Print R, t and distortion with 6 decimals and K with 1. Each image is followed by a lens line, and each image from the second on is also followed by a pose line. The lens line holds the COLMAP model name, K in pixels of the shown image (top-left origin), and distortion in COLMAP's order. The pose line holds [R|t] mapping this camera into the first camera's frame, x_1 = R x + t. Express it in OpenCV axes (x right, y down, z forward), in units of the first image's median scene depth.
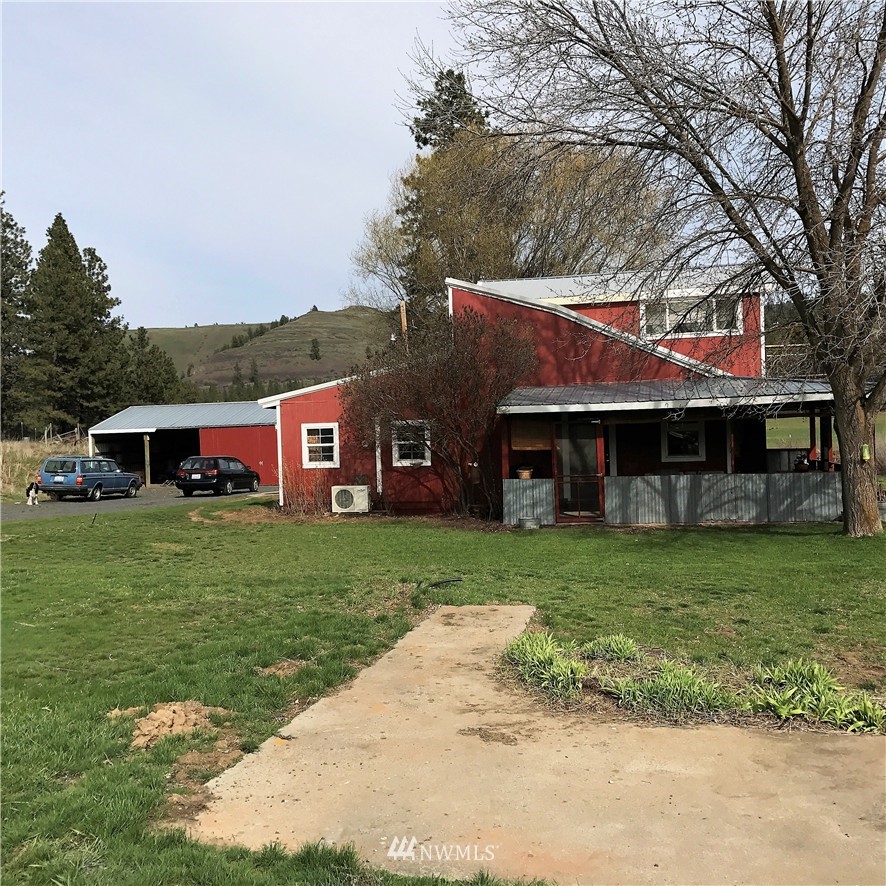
lens RADIAL K [[980.9, 0, 440.5], [0, 980.9, 446.6], [0, 0, 1]] dist [0.073112, 0.000000]
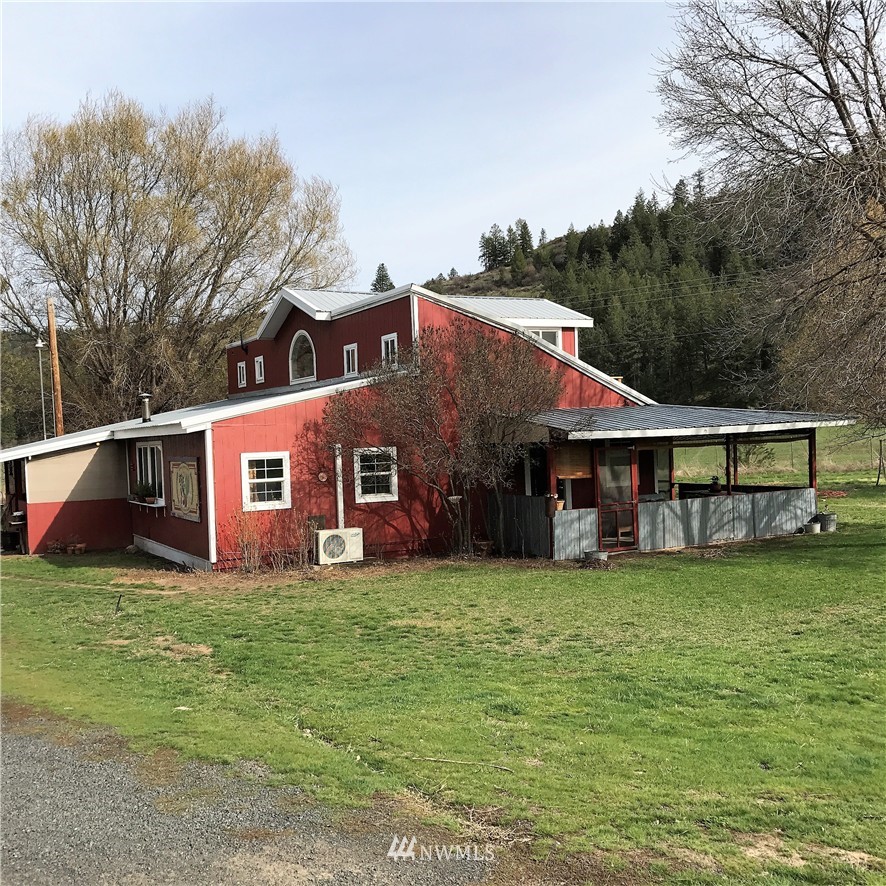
lens RADIAL K [[980.9, 0, 443.4], [0, 980.9, 445.4], [0, 0, 1]] dist [0.073112, 0.000000]
pose [[0.763301, -0.003424, 0.646034, -0.523040], [0.022728, 0.999509, -0.021557, -0.009259], [-0.645644, 0.031138, 0.763004, 0.313760]]
